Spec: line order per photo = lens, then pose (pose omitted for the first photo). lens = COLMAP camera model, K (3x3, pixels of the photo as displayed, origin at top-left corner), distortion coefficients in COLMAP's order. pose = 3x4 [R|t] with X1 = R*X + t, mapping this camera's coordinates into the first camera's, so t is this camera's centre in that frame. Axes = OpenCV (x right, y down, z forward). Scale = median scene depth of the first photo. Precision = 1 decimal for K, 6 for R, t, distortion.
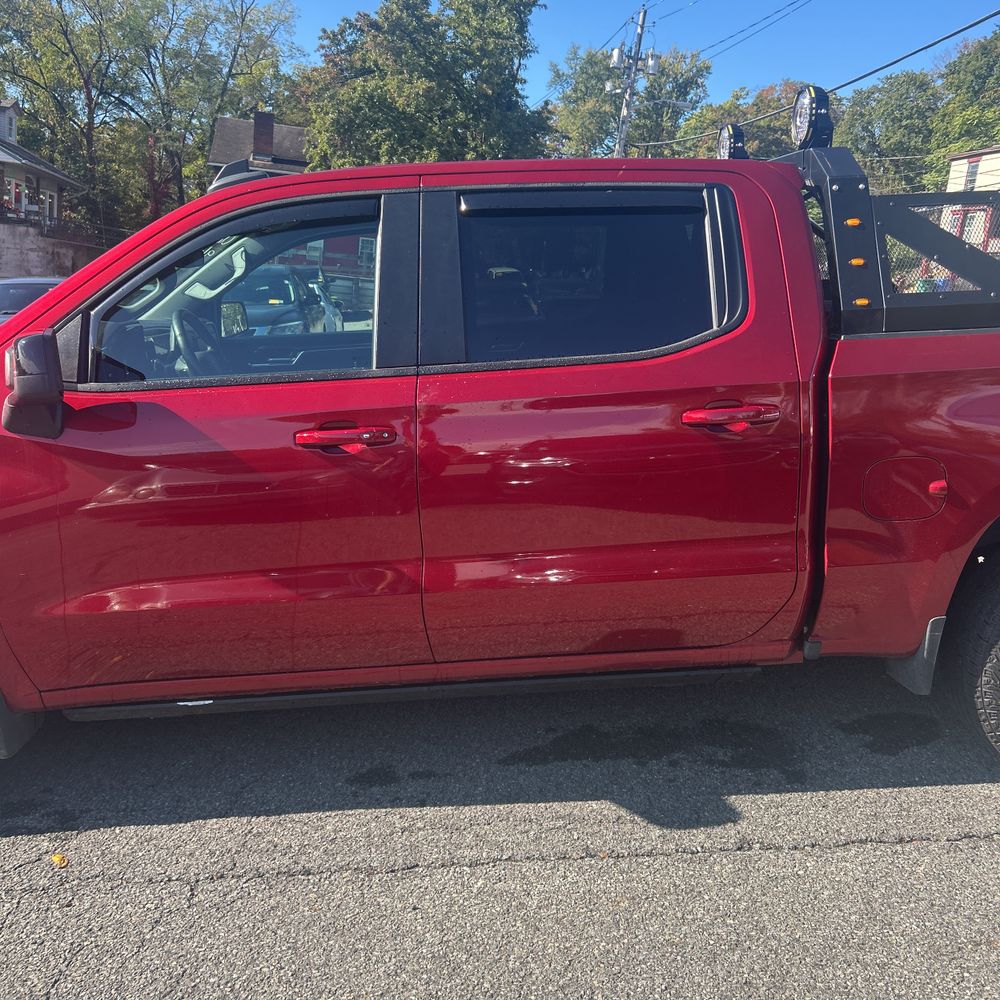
lens RADIAL K [[1014.9, 0, 481.8], [0, 1014.9, 496.6], [0, 0, 1]] dist [0.014282, 0.000000]
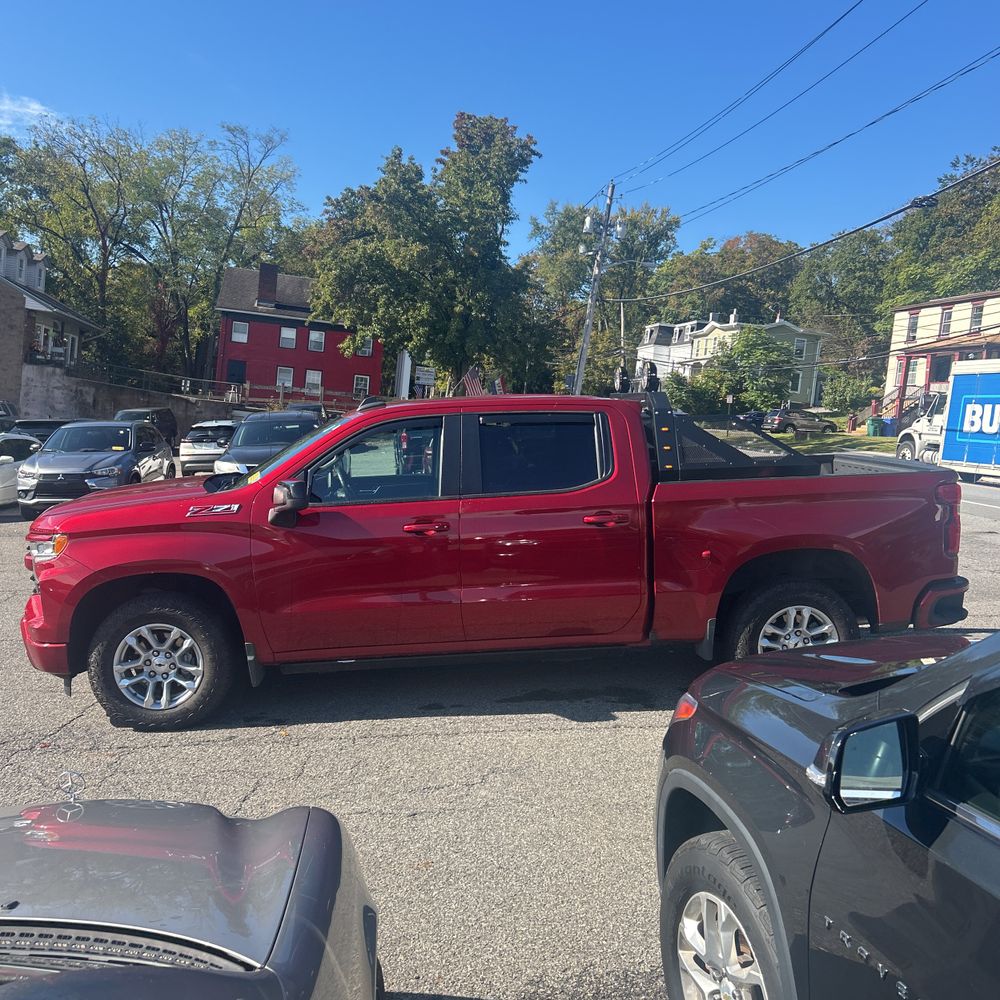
lens RADIAL K [[1014.9, 0, 477.4], [0, 1014.9, 495.8], [0, 0, 1]] dist [0.014282, 0.000000]
pose [[0.999905, 0.005012, 0.012840, -0.003715], [-0.003347, 0.991954, -0.126554, 0.009755], [-0.013371, 0.126499, 0.991877, -0.076669]]
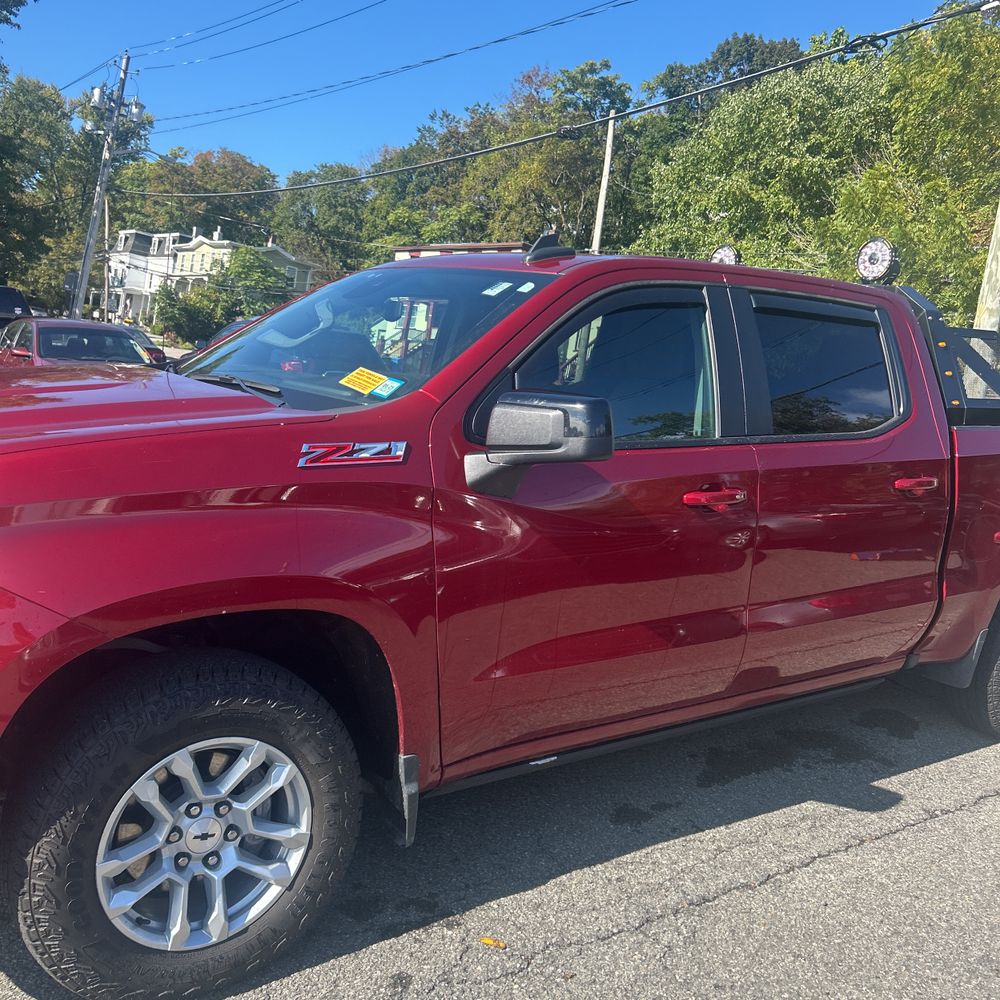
lens RADIAL K [[1014.9, 0, 491.1], [0, 1014.9, 499.1], [0, 0, 1]] dist [0.014282, 0.000000]
pose [[0.844981, 0.006516, 0.534757, -0.064678], [0.022079, 0.998648, -0.047057, -0.000705], [-0.534340, 0.051569, 0.843695, 0.012623]]
